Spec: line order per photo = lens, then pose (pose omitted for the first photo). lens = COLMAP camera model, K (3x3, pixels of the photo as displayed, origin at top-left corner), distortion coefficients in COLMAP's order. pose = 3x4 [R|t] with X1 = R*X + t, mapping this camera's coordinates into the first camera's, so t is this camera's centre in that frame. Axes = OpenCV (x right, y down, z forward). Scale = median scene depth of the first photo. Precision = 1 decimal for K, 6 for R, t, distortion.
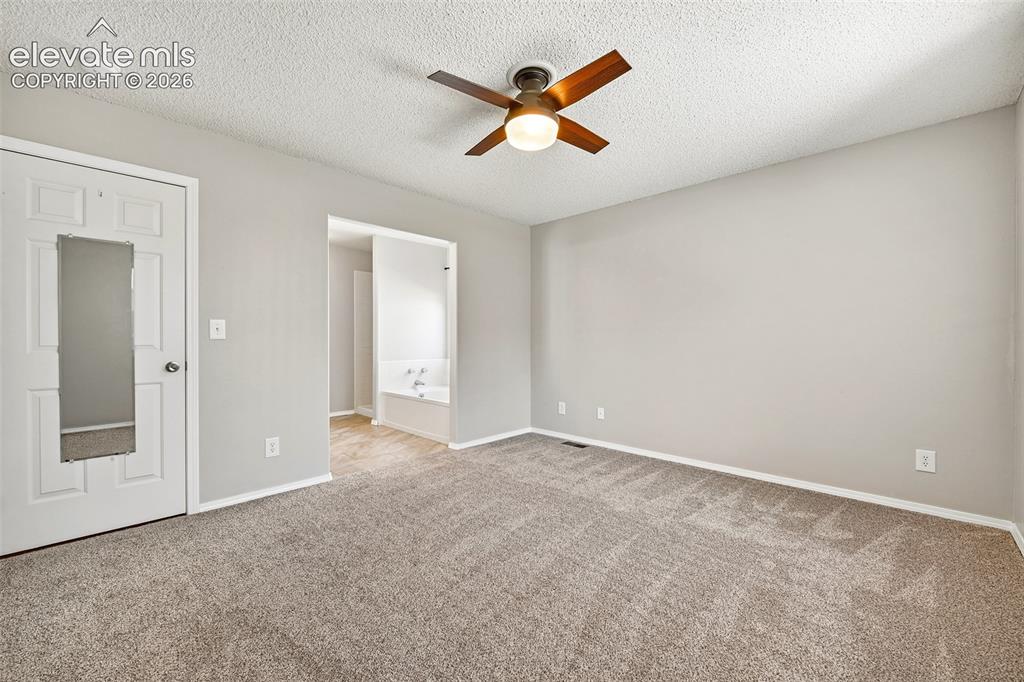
lens RADIAL K [[408.2, 0, 513.8], [0, 408.2, 341.5], [0, 0, 1]] dist [0.001474, 0.000019]
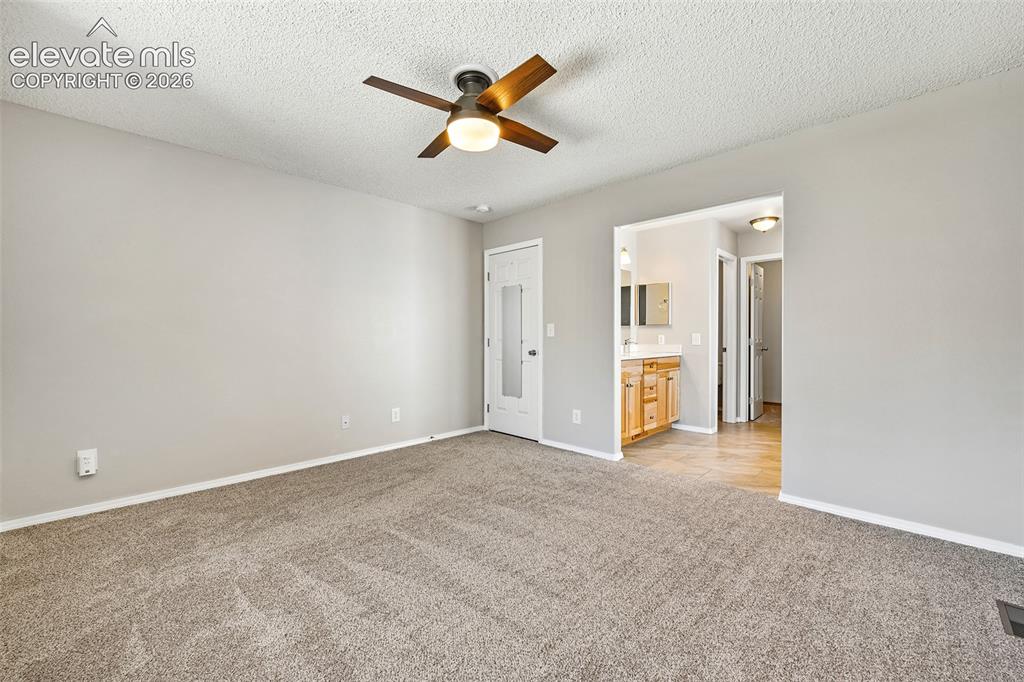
lens RADIAL K [[401.9, 0, 500.5], [0, 401.9, 338.7], [0, 0, 1]] dist [0.001178, 0.000000]
pose [[-0.013618, 0.007289, -0.999881, 0.730753], [-0.001986, 0.999971, 0.007317, -0.008272], [0.999905, 0.002086, -0.013603, 0.762491]]
